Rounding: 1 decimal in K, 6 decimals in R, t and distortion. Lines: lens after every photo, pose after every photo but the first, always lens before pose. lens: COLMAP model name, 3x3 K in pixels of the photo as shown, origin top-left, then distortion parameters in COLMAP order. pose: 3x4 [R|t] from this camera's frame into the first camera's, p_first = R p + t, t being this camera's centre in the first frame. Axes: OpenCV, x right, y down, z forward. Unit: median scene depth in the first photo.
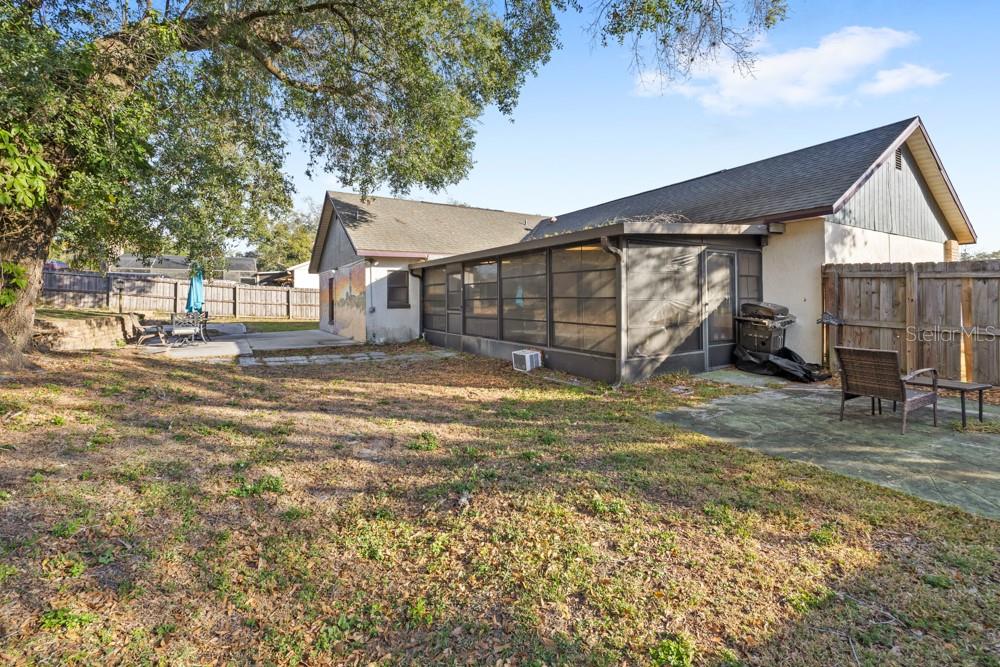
lens RADIAL K [[435.7, 0, 496.4], [0, 435.7, 301.1], [0, 0, 1]] dist [-0.000076, -0.000090]
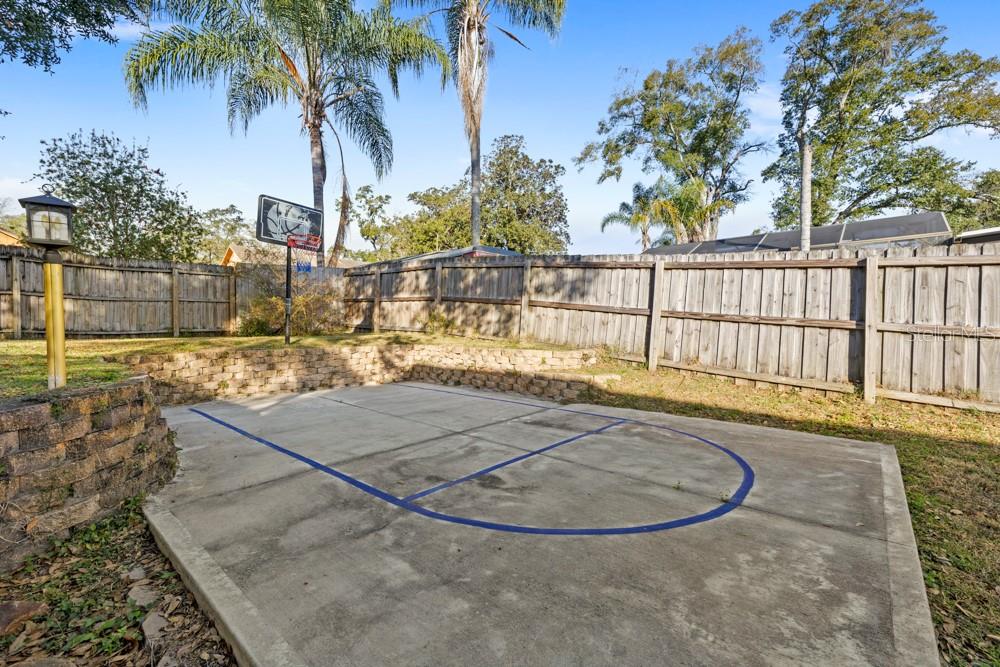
lens RADIAL K [[435.7, 0, 496.9], [0, 435.7, 334.0], [0, 0, 1]] dist [-0.000076, -0.000090]
pose [[0.291717, 0.026060, -0.956150, -0.793451], [-0.008078, 0.999660, 0.024781, 0.002879], [0.956471, 0.000495, 0.291828, 1.361962]]
